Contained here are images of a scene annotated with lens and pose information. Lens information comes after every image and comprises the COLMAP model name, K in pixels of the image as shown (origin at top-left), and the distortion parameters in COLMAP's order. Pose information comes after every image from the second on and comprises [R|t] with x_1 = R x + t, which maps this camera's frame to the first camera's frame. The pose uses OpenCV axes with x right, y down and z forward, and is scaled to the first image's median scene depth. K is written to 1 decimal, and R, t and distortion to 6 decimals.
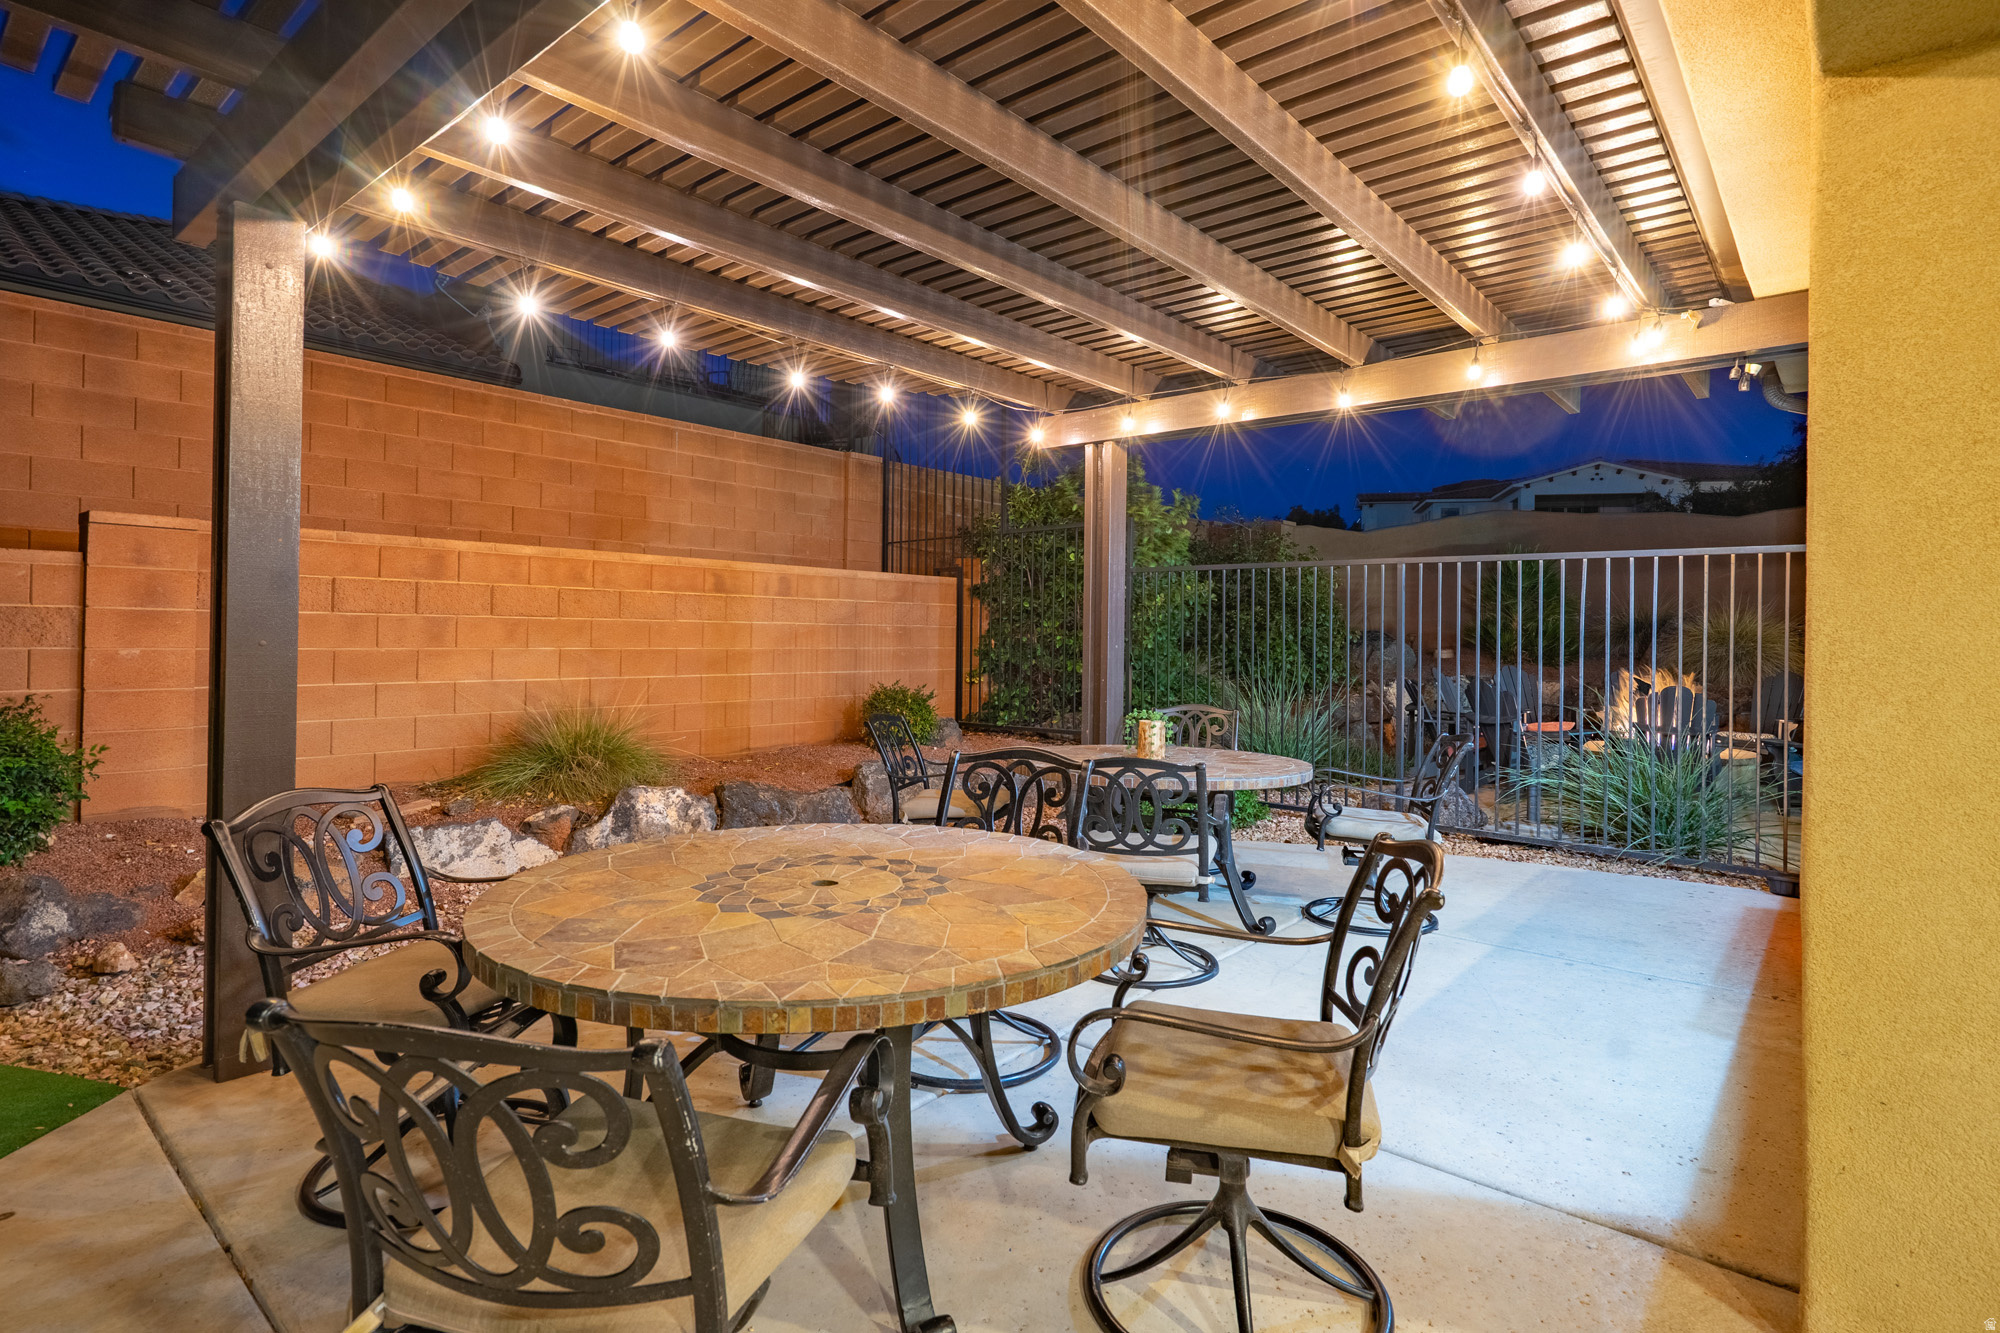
lens RADIAL K [[960.4, 0, 995.5], [0, 960.4, 634.4], [0, 0, 1]] dist [0.000391, 0.000414]
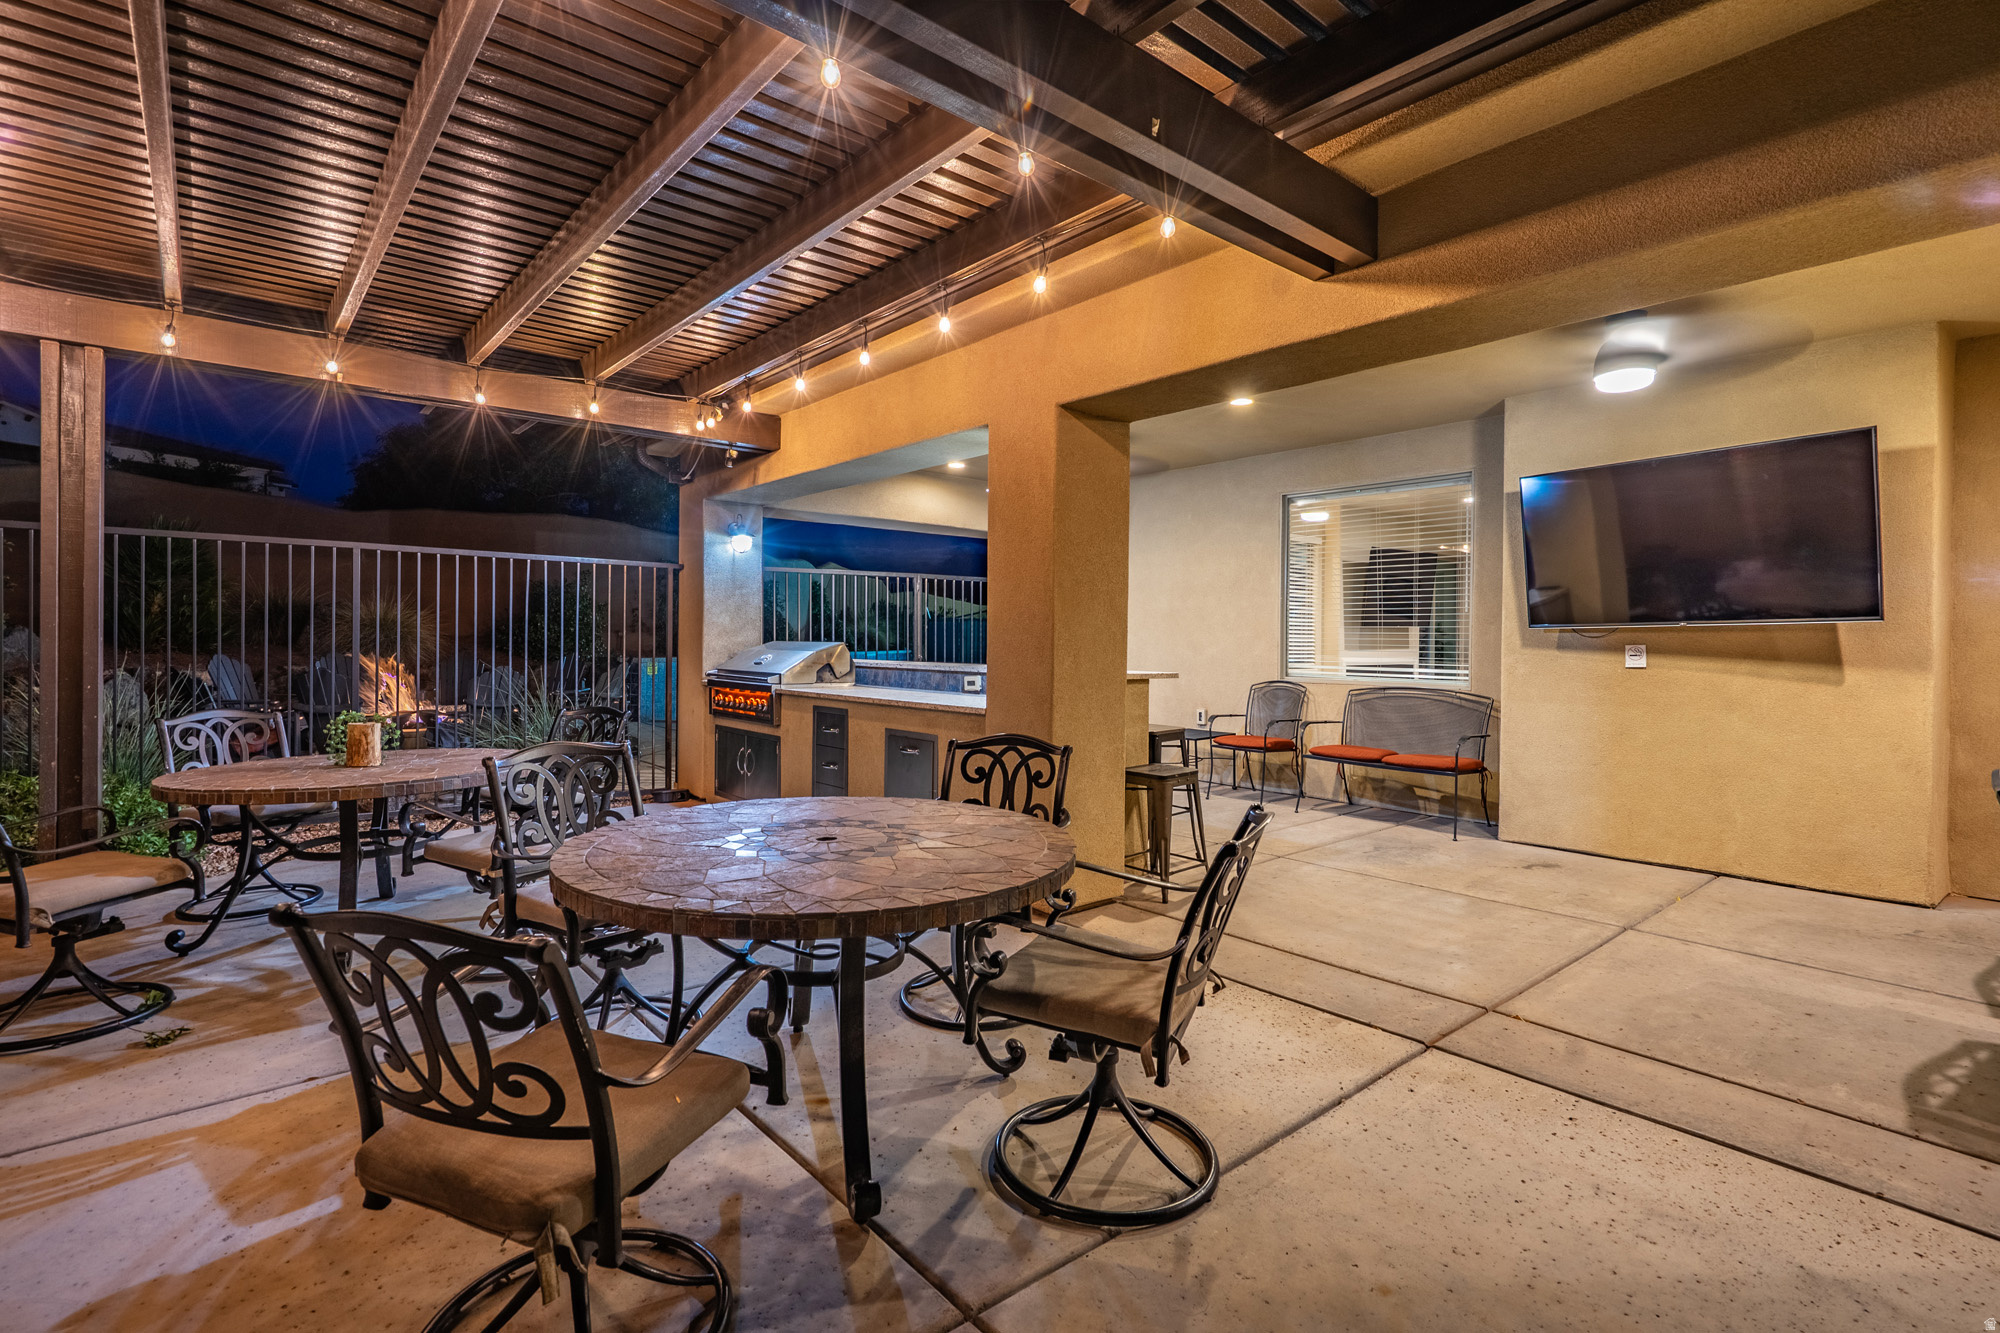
lens RADIAL K [[937.1, 0, 990.9], [0, 937.1, 663.9], [0, 0, 1]] dist [-0.002069, -0.000119]
pose [[0.141425, -0.040884, 0.989104, -0.483364], [-0.008088, 0.999066, 0.042452, -0.003849], [-0.989916, -0.014003, 0.140962, 0.256630]]
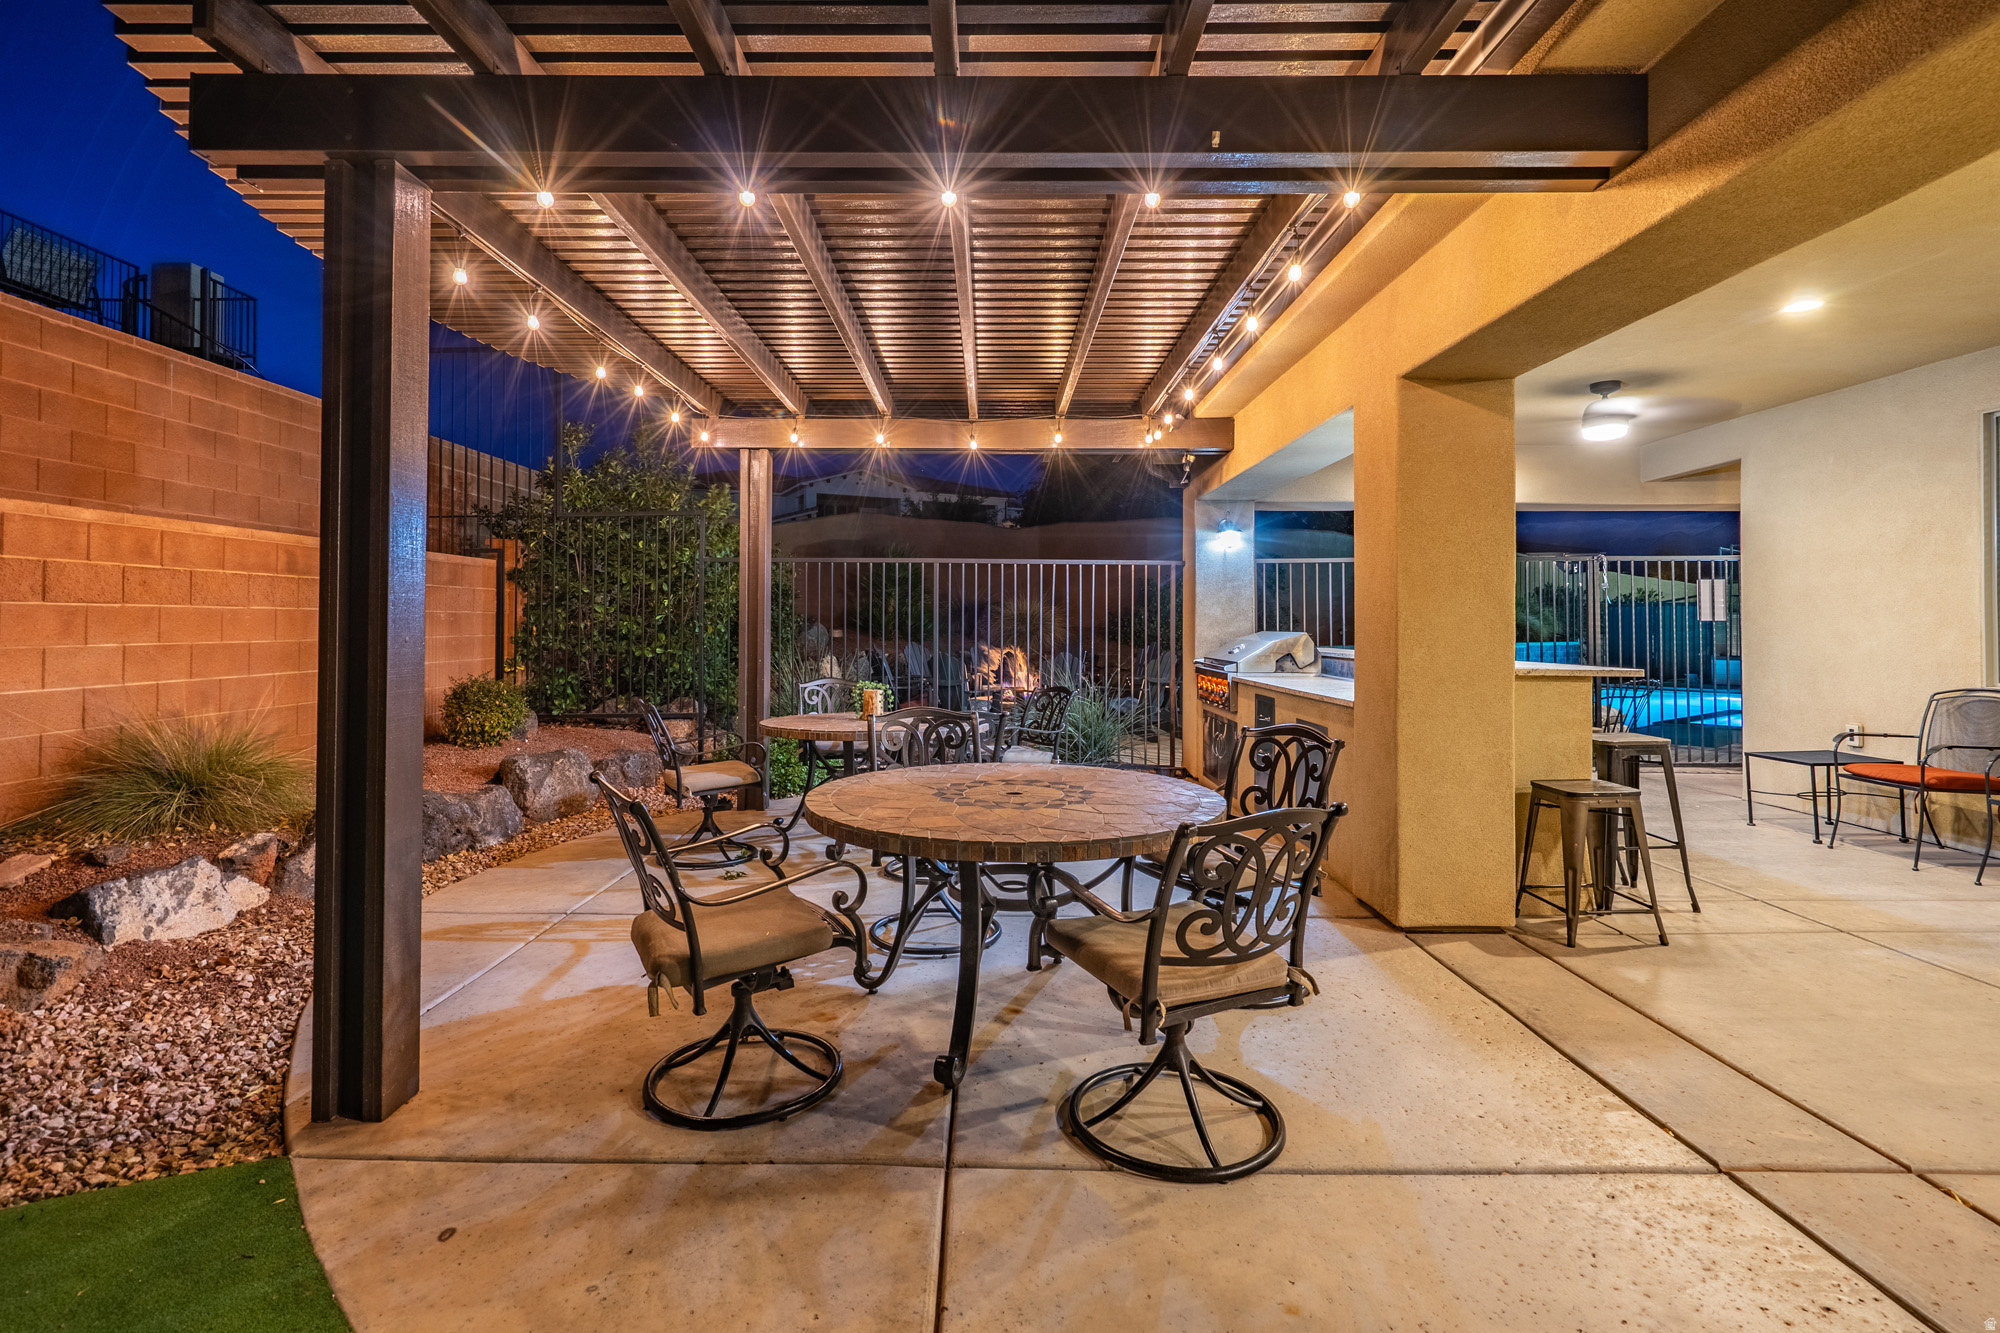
lens RADIAL K [[960.4, 0, 995.5], [0, 960.4, 634.4], [0, 0, 1]] dist [0.000391, 0.000414]
pose [[0.754809, -0.019287, 0.655661, -0.425754], [0.006999, 0.999748, 0.021351, -0.005104], [-0.655908, -0.011526, 0.754753, -0.029399]]
